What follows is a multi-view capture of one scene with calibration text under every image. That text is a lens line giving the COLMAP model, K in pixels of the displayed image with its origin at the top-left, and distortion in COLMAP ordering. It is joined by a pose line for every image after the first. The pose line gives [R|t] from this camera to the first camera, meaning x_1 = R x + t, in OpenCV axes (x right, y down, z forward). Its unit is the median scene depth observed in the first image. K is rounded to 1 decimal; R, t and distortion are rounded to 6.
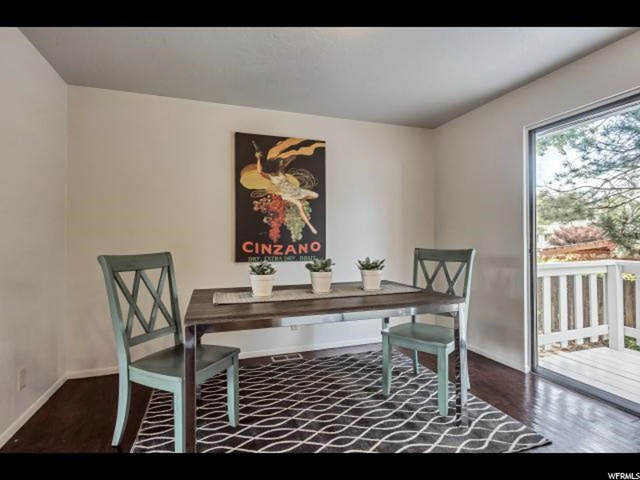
lens RADIAL K [[318.3, 0, 309.9], [0, 318.3, 240.3], [0, 0, 1]] dist [0.001899, -0.000032]
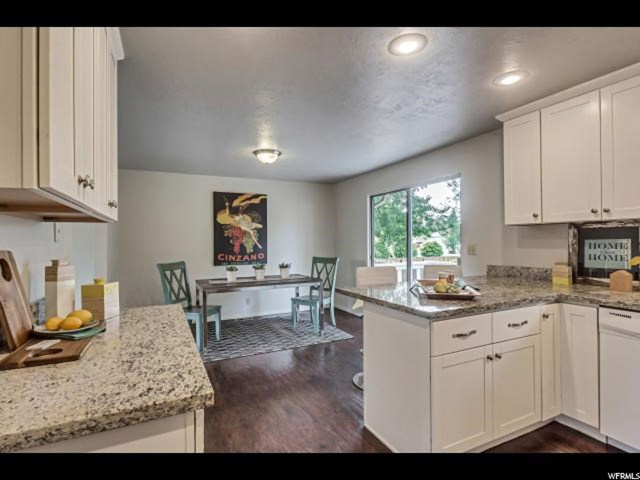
lens RADIAL K [[320.3, 0, 320.1], [0, 320.3, 238.0], [0, 0, 1]] dist [-0.001600, -0.000826]
pose [[0.988169, -0.003317, 0.153333, 0.072714], [0.005204, 0.999916, -0.011912, -0.058949], [-0.153280, 0.012569, 0.988103, -0.819499]]
